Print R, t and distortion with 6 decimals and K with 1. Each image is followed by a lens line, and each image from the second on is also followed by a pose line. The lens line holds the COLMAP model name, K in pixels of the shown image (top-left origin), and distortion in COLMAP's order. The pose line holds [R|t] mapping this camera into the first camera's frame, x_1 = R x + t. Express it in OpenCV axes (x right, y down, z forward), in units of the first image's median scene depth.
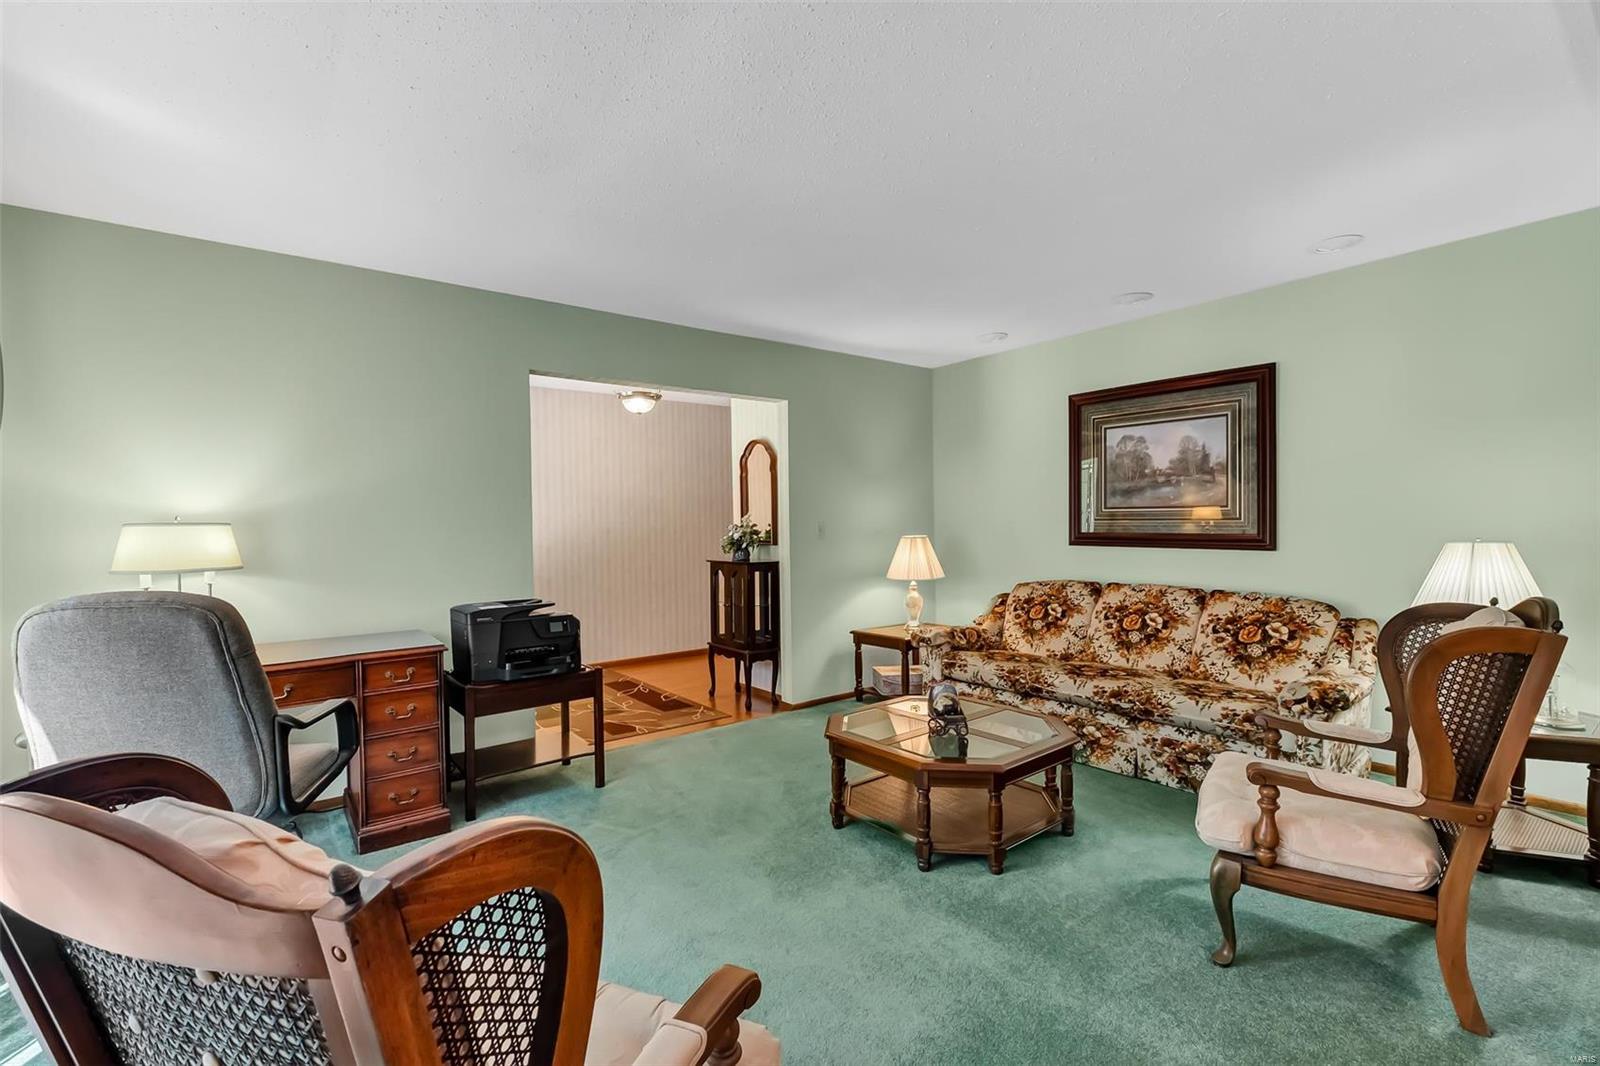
lens RADIAL K [[708.2, 0, 797.7], [0, 708.2, 536.8], [0, 0, 1]] dist [-0.005148, -0.000775]
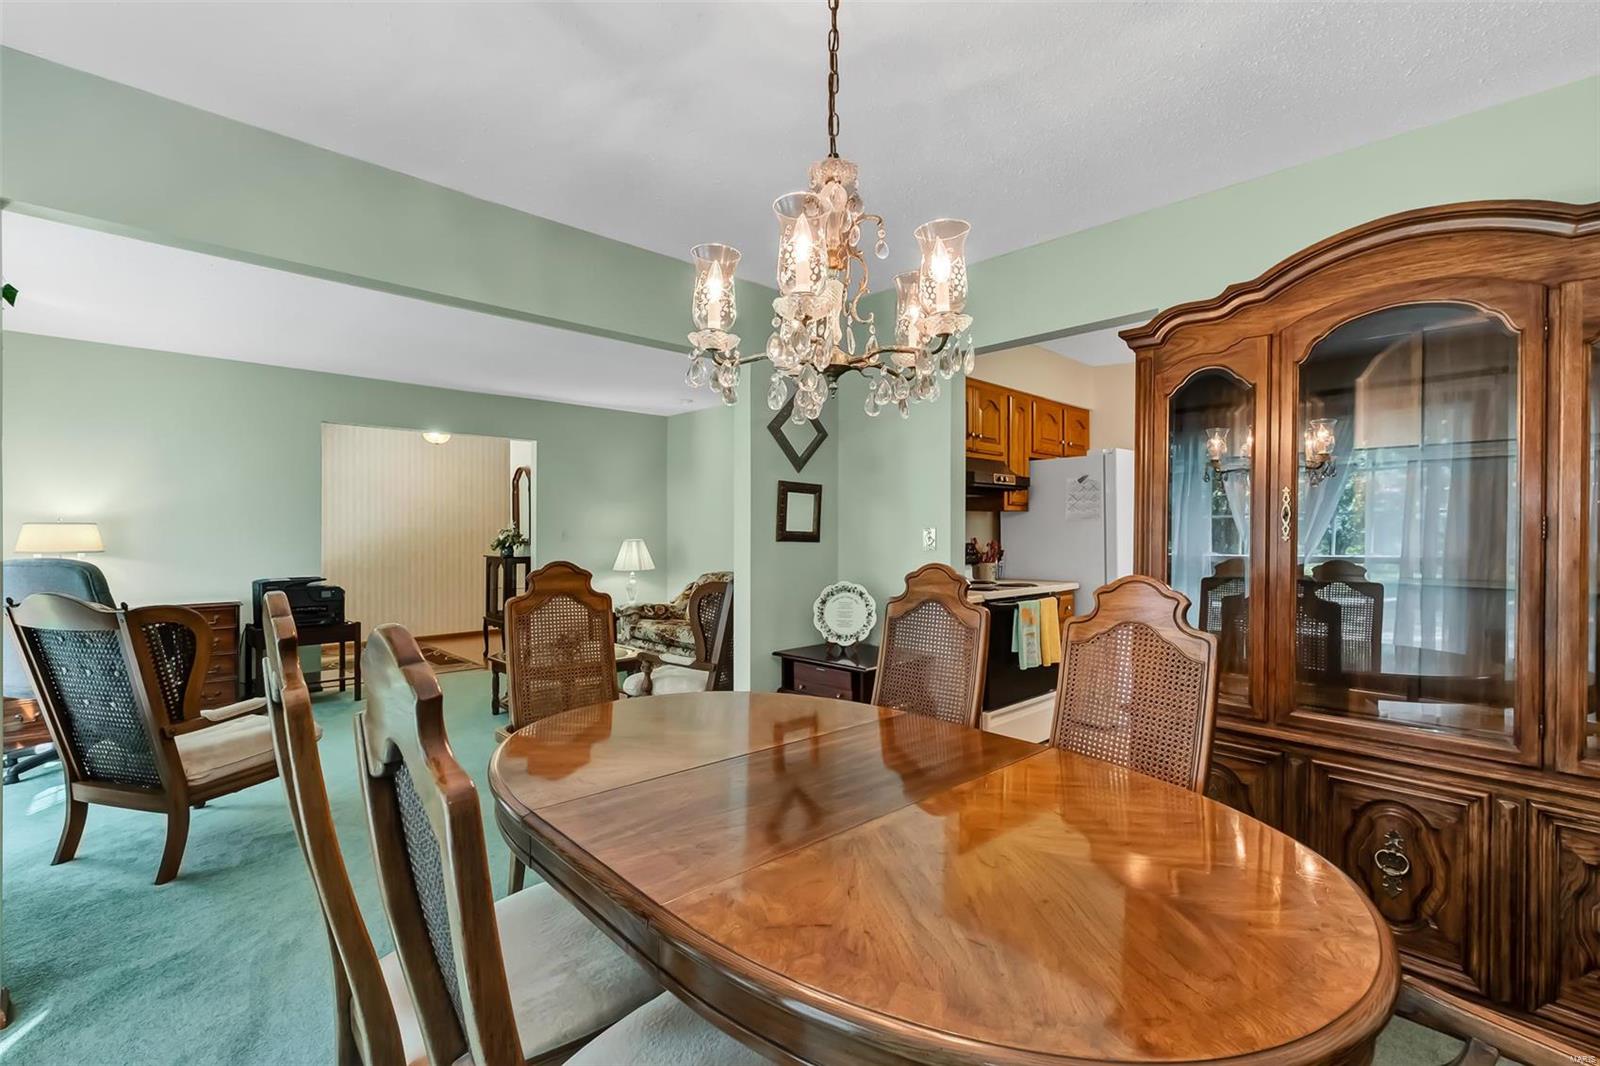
lens RADIAL K [[708.2, 0, 787.4], [0, 708.2, 544.6], [0, 0, 1]] dist [-0.005148, -0.000775]
pose [[0.994443, 0.013661, 0.104383, 0.325507], [-0.013892, 0.999902, 0.001484, 0.002359], [-0.104353, -0.002926, 0.994536, -0.416202]]
